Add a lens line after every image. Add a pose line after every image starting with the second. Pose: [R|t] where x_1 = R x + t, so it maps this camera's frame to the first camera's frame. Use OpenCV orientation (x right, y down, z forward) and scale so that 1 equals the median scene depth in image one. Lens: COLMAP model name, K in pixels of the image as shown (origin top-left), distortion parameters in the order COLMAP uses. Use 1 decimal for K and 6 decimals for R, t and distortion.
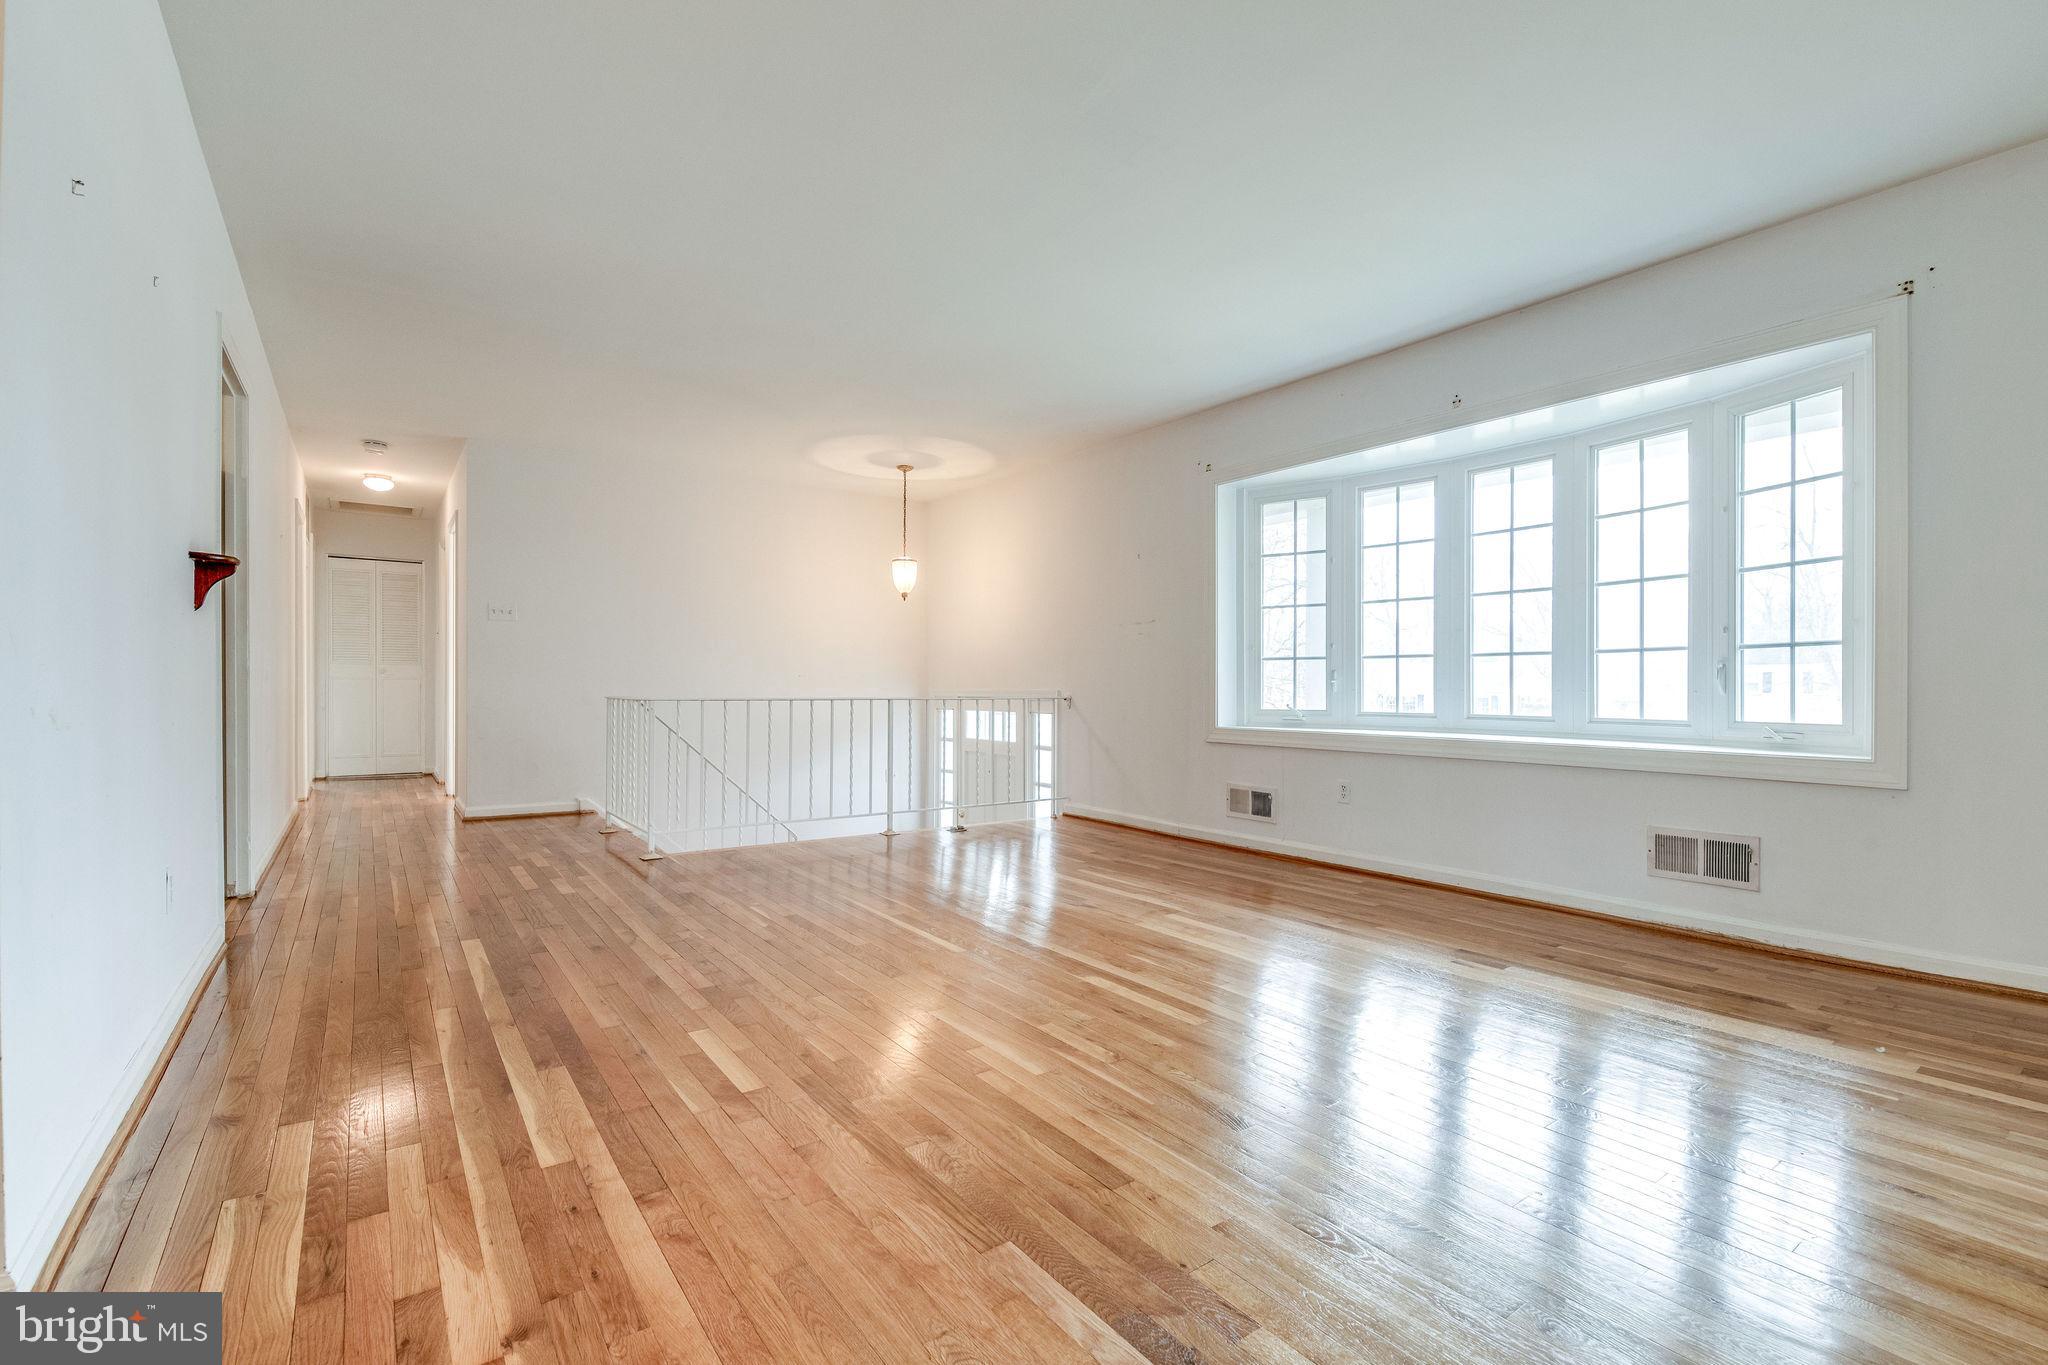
lens RADIAL K [[919.3, 0, 1019.8], [0, 919.3, 684.4], [0, 0, 1]] dist [0.000569, -0.000104]
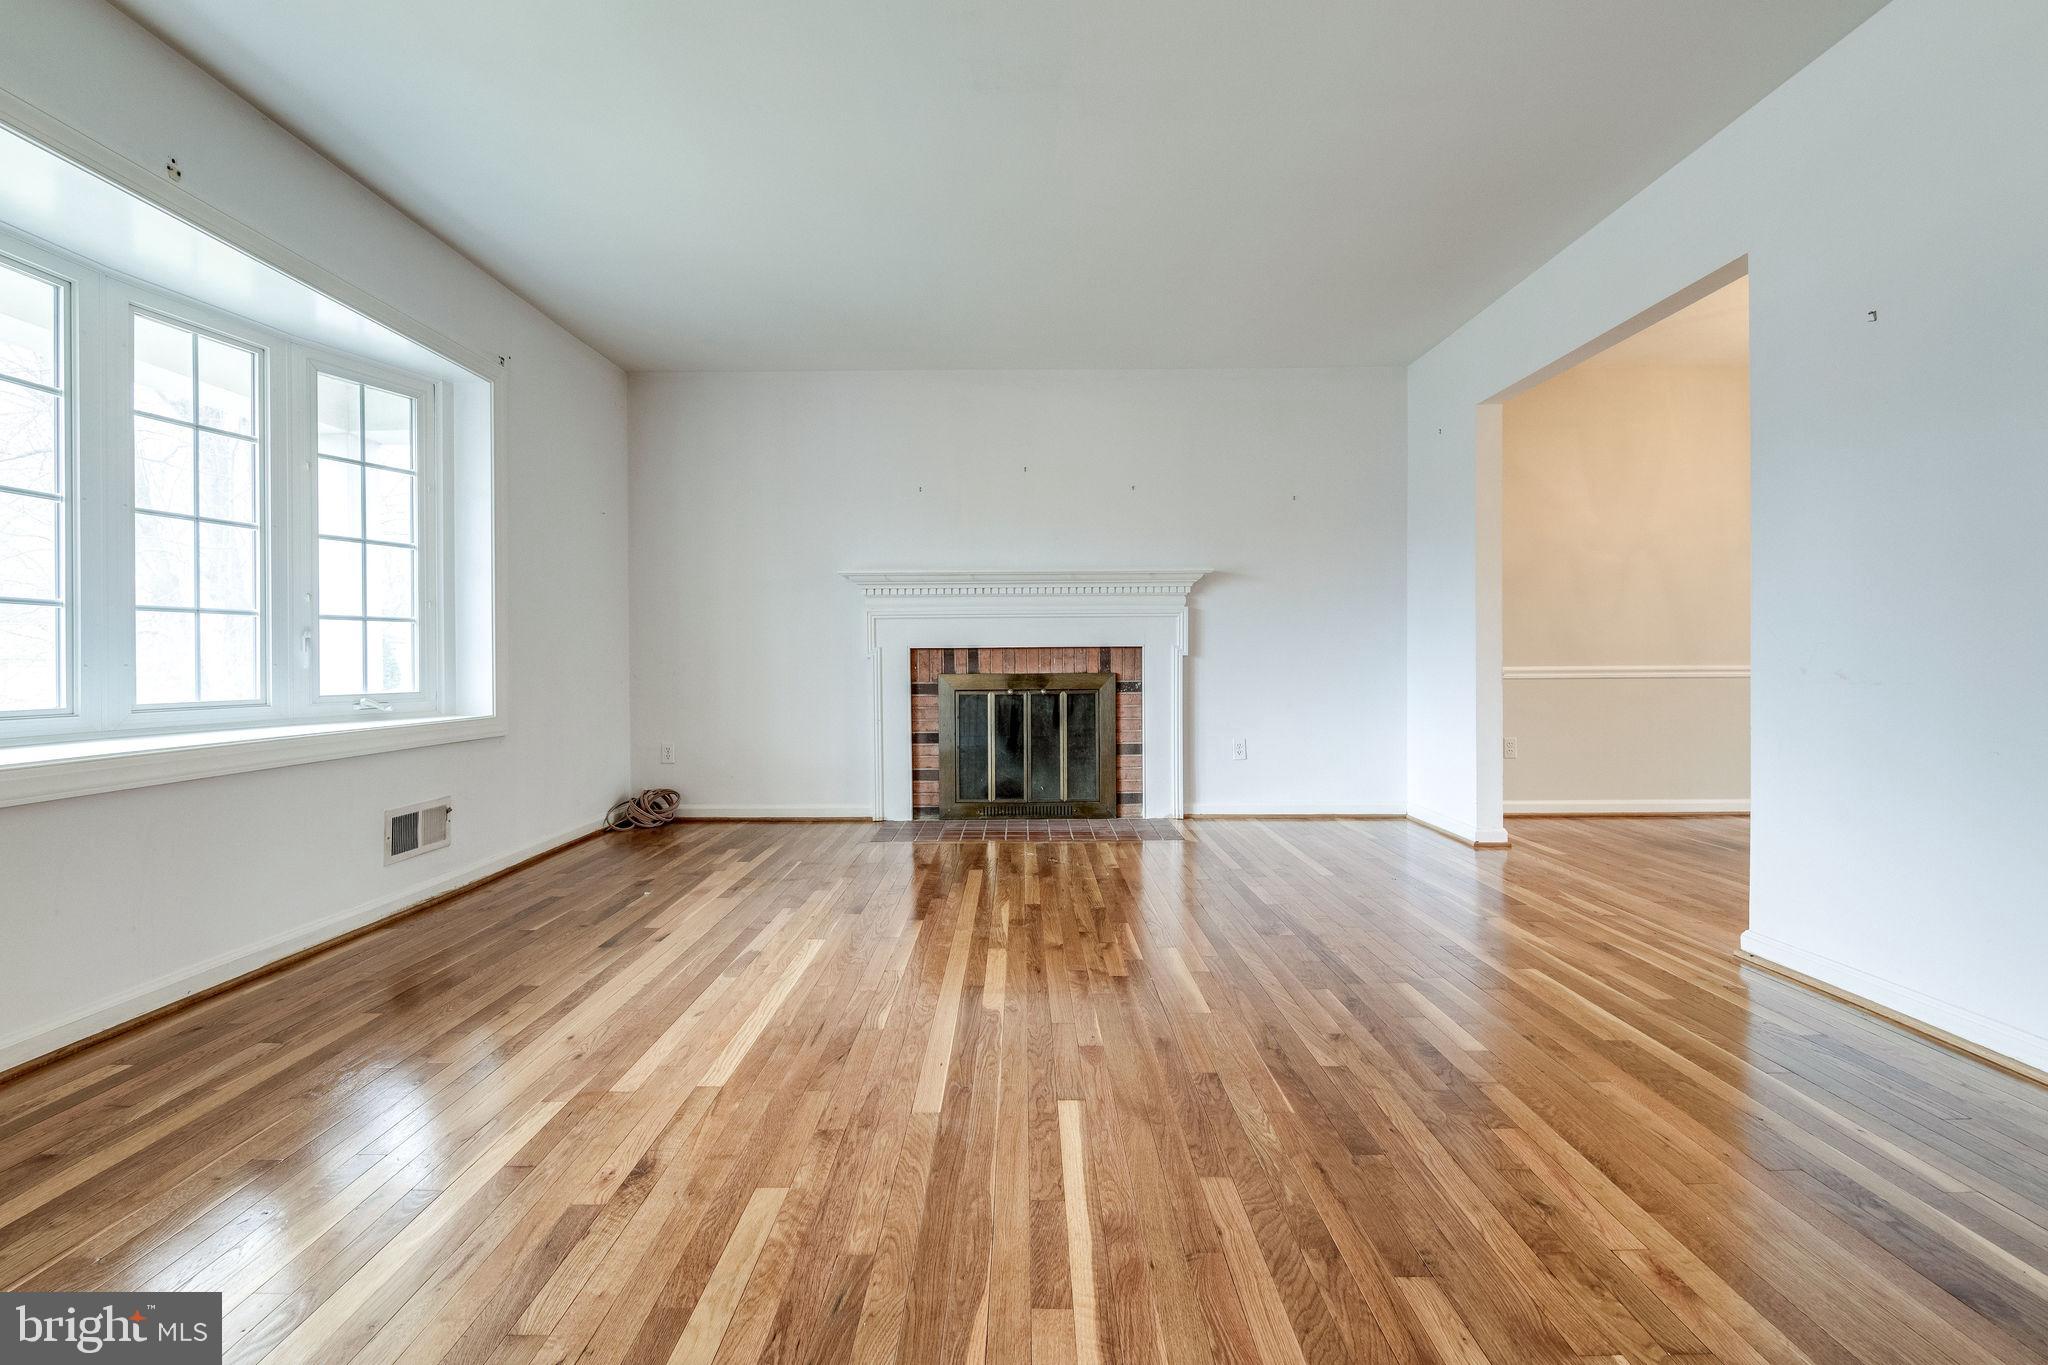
lens RADIAL K [[853.8, 0, 1025.9], [0, 853.8, 666.8], [0, 0, 1]] dist [0.002058, 0.000257]
pose [[-0.811623, -0.006205, 0.584149, -0.344186], [-0.001703, 0.999964, 0.008255, 0.002387], [-0.584179, 0.005706, -0.811605, 1.386879]]
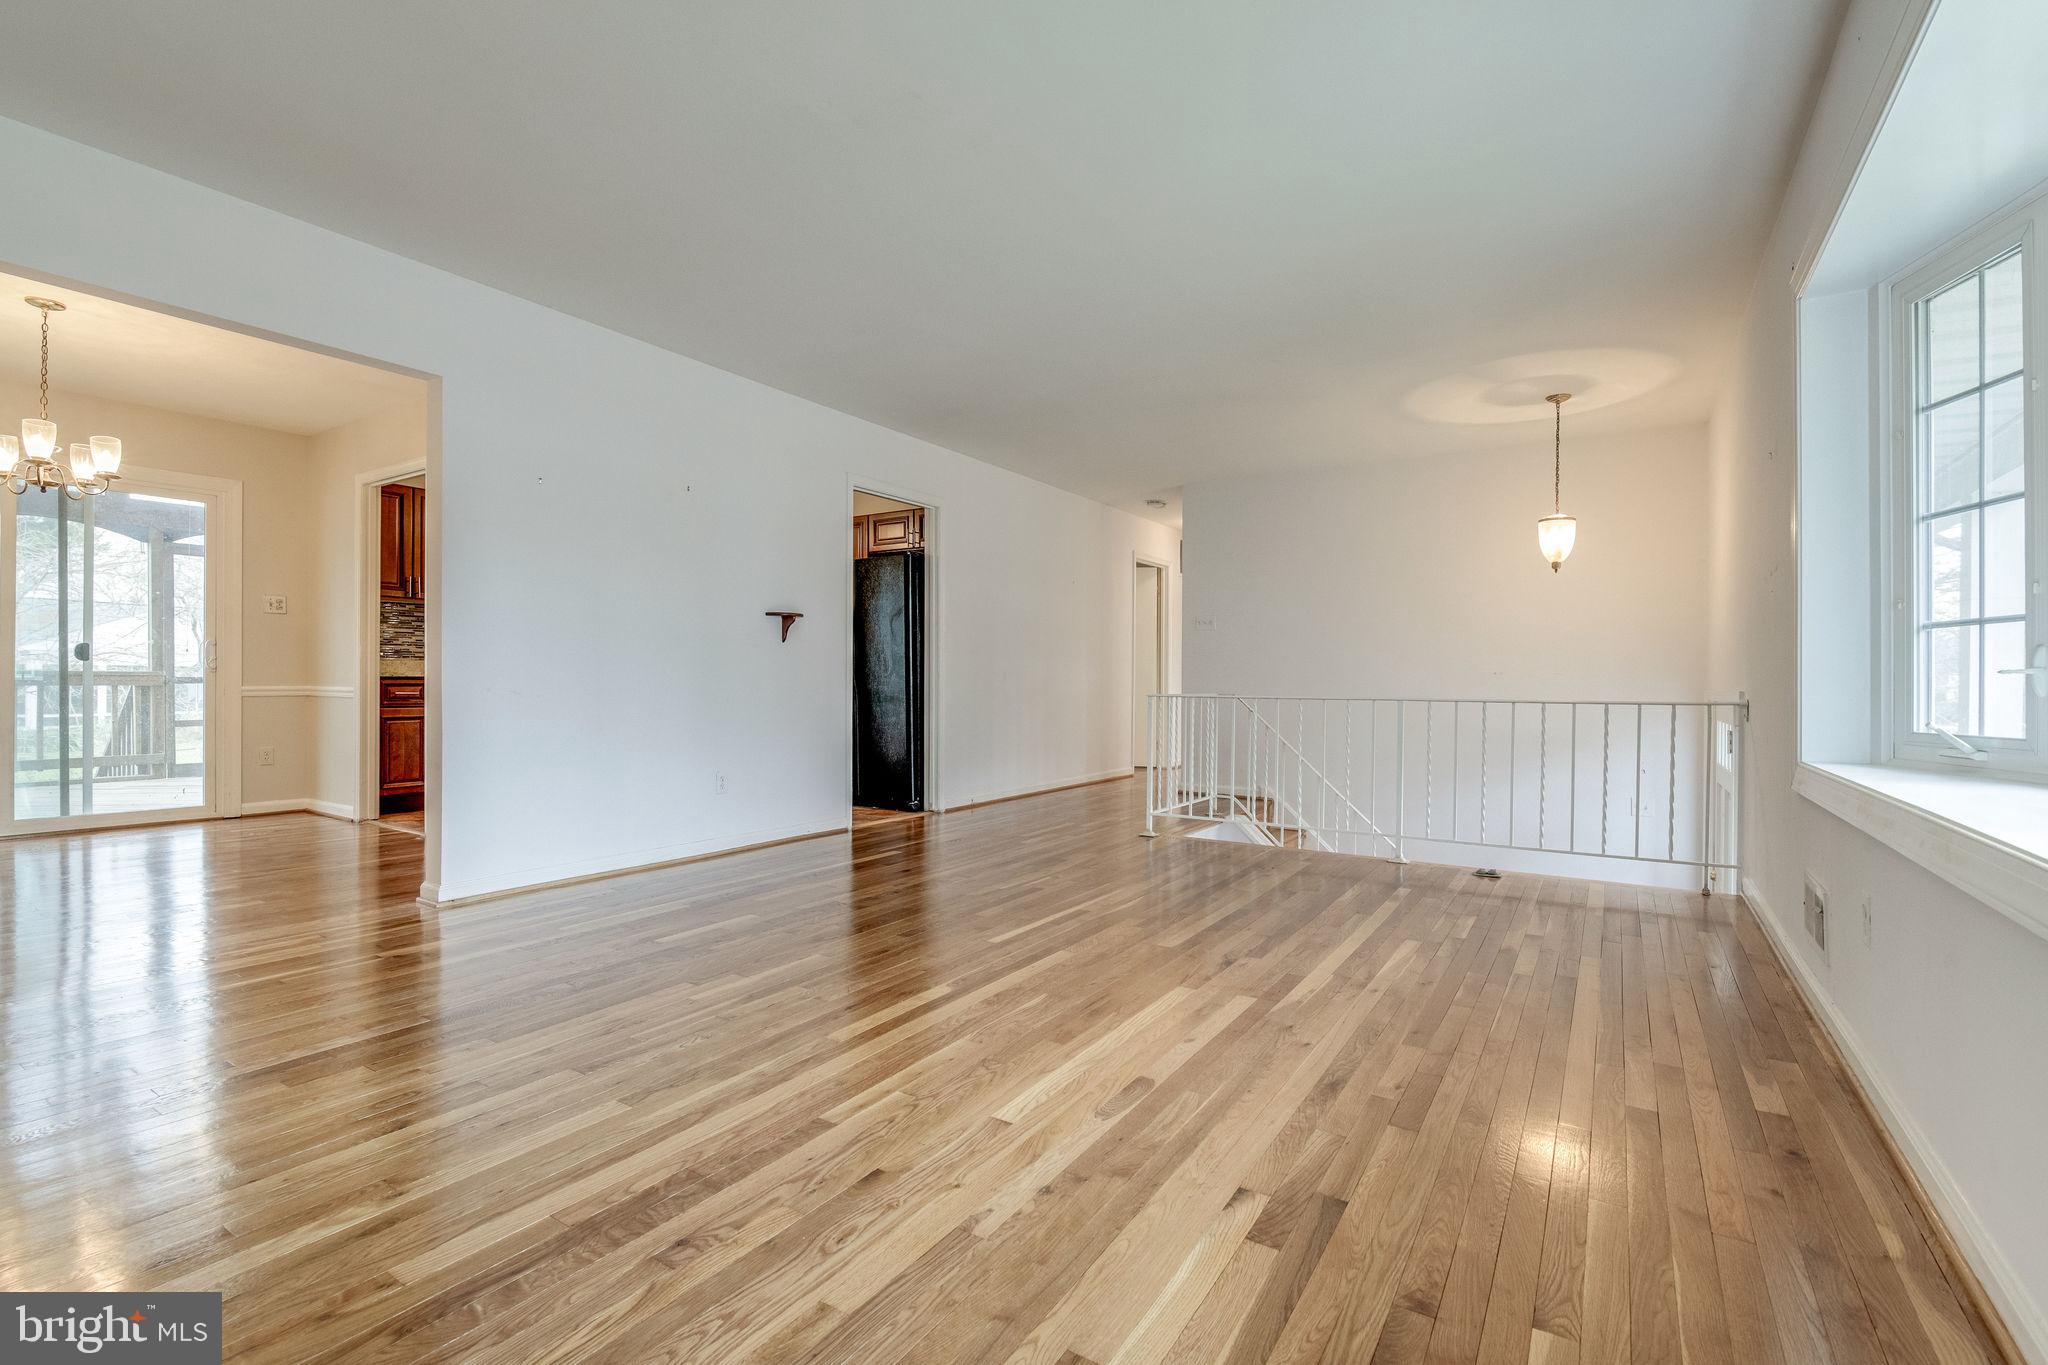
lens RADIAL K [[919.3, 0, 1019.8], [0, 919.3, 684.4], [0, 0, 1]] dist [0.000569, -0.000104]
pose [[0.363507, -0.000949, -0.931591, 0.844360], [-0.003585, 0.999991, -0.002418, 0.008278], [0.931585, 0.004219, 0.363500, 0.623899]]
